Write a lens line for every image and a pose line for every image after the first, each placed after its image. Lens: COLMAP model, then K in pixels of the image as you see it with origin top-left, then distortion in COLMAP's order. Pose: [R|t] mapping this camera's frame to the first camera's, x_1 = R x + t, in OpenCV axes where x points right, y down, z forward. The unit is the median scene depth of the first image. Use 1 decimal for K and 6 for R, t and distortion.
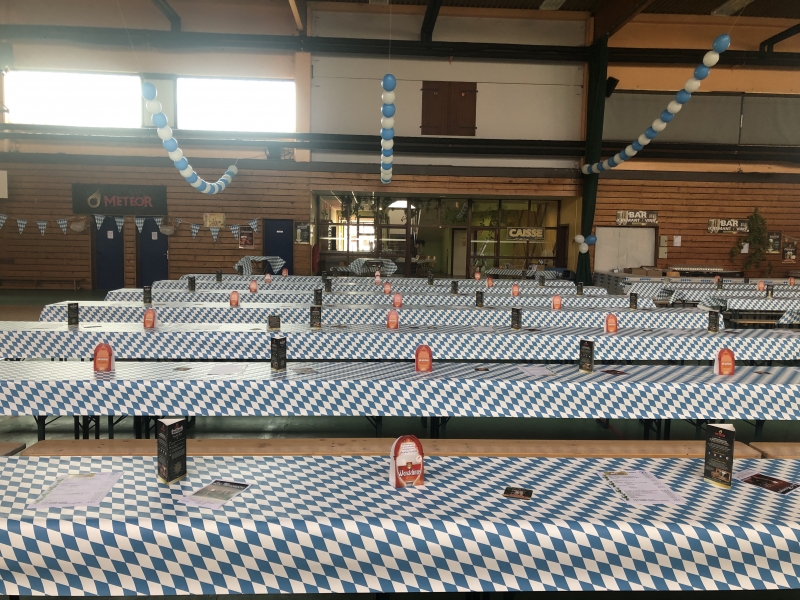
lens RADIAL K [[658.2, 0, 412.8], [0, 658.2, 305.8], [0, 0, 1]] dist [0.056602, -0.063980]
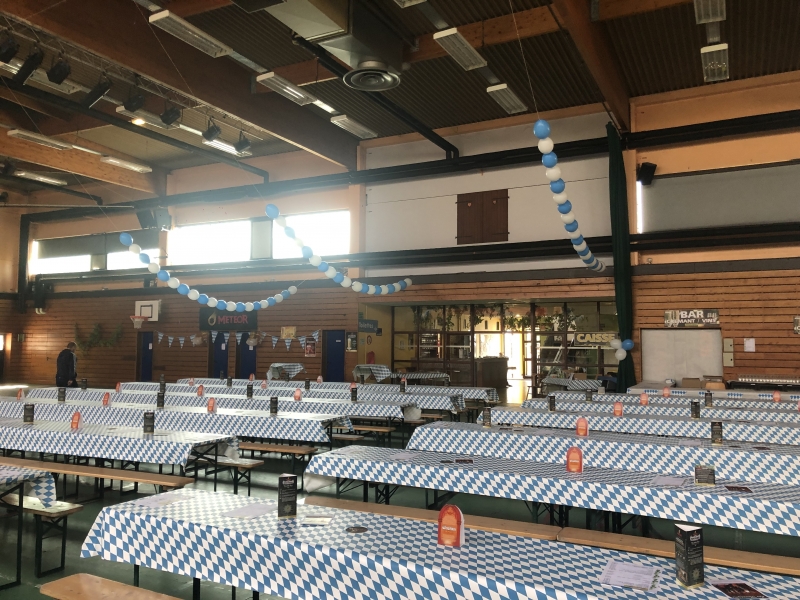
lens RADIAL K [[658.2, 0, 399.8], [0, 658.2, 297.9], [0, 0, 1]] dist [0.056602, -0.063980]
pose [[0.864321, -0.049670, -0.500482, 0.442024], [-0.030778, 0.988022, -0.151210, -0.019461], [0.501998, 0.146098, 0.852439, 0.096053]]
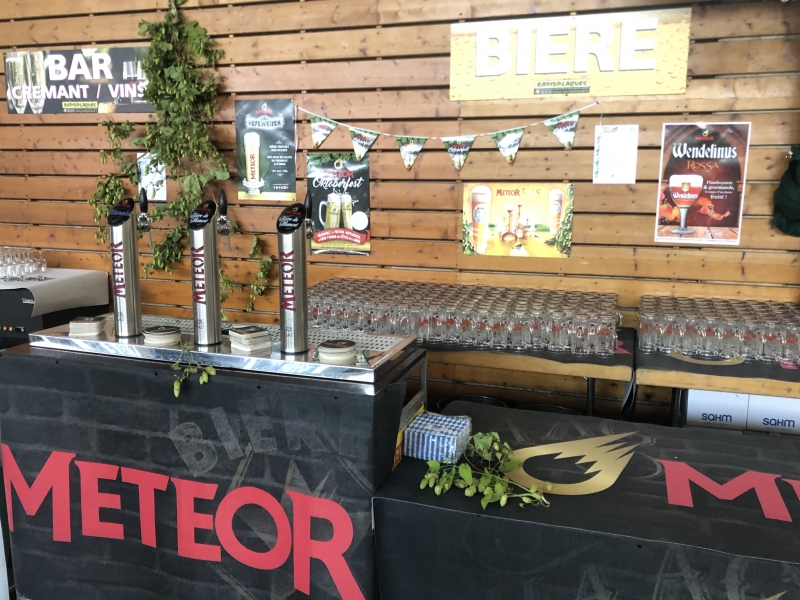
lens RADIAL K [[717.6, 0, 373.9], [0, 717.6, 293.9], [0, 0, 1]] dist [0.054648, -0.027011]
pose [[0.930717, 0.046944, -0.362714, 0.669814], [-0.016739, 0.996157, 0.085977, -0.070553], [0.365356, -0.073949, 0.927926, 0.808009]]
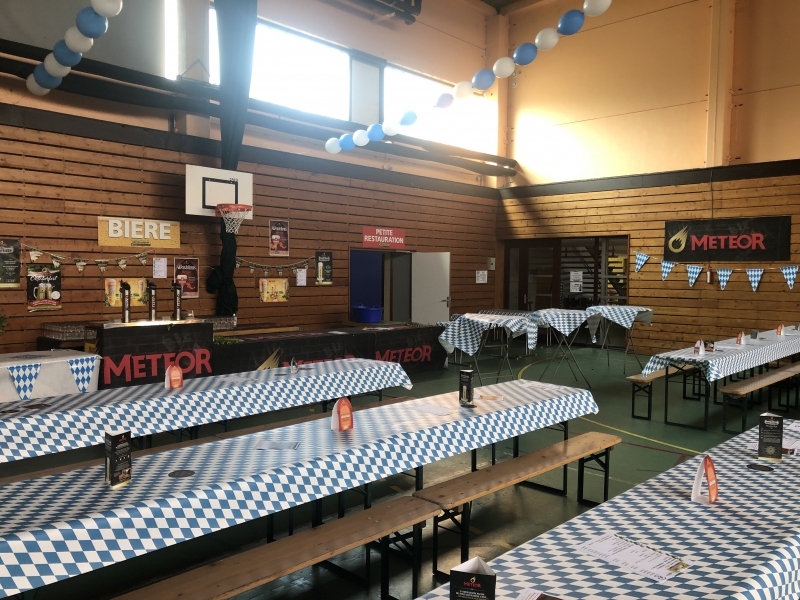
lens RADIAL K [[658.2, 0, 405.2], [0, 658.2, 294.3], [0, 0, 1]] dist [0.056602, -0.063980]
pose [[0.715745, -0.035288, 0.697469, 0.434203], [0.062362, 0.997962, -0.013504, -0.053366], [-0.695572, 0.053161, 0.716487, 0.518673]]
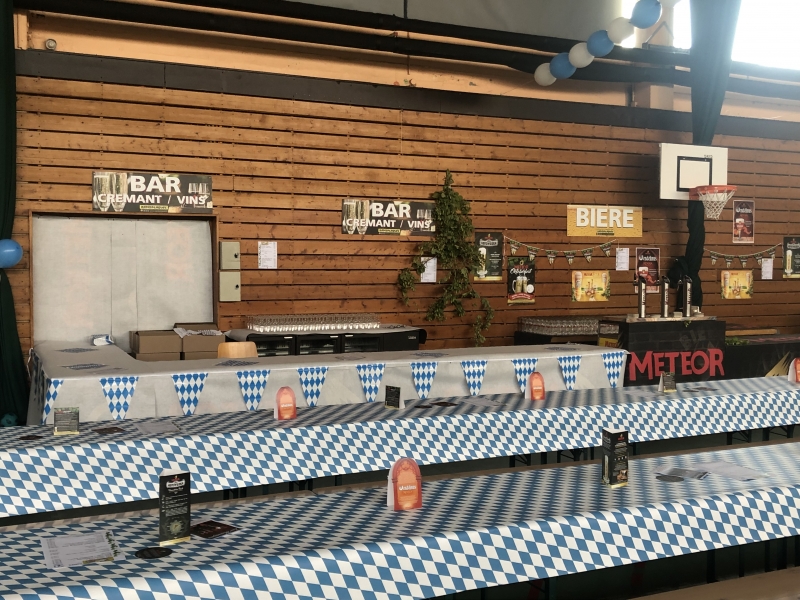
lens RADIAL K [[854.2, 0, 399.3], [0, 854.2, 301.7], [0, 0, 1]] dist [0.076697, 0.000000]
pose [[0.927182, -0.034342, 0.373034, 0.285782], [0.045673, 0.998723, -0.021579, -0.056942], [-0.371817, 0.037045, 0.927567, 0.517273]]
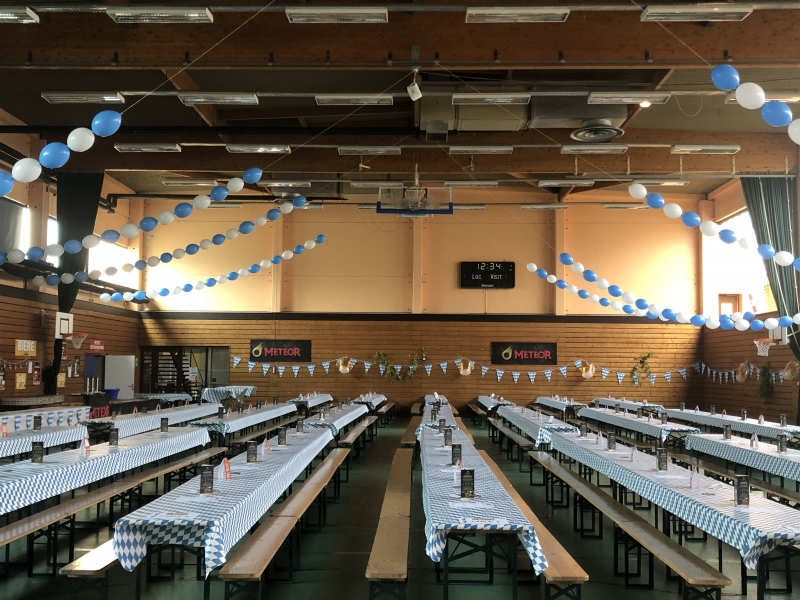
lens RADIAL K [[854.2, 0, 398.5], [0, 854.2, 300.9], [0, 0, 1]] dist [0.076697, 0.000000]
pose [[0.069749, 0.060876, 0.995705, -0.496866], [0.077512, 0.994788, -0.066250, -0.065375], [-0.994549, 0.081799, 0.064667, 0.431263]]
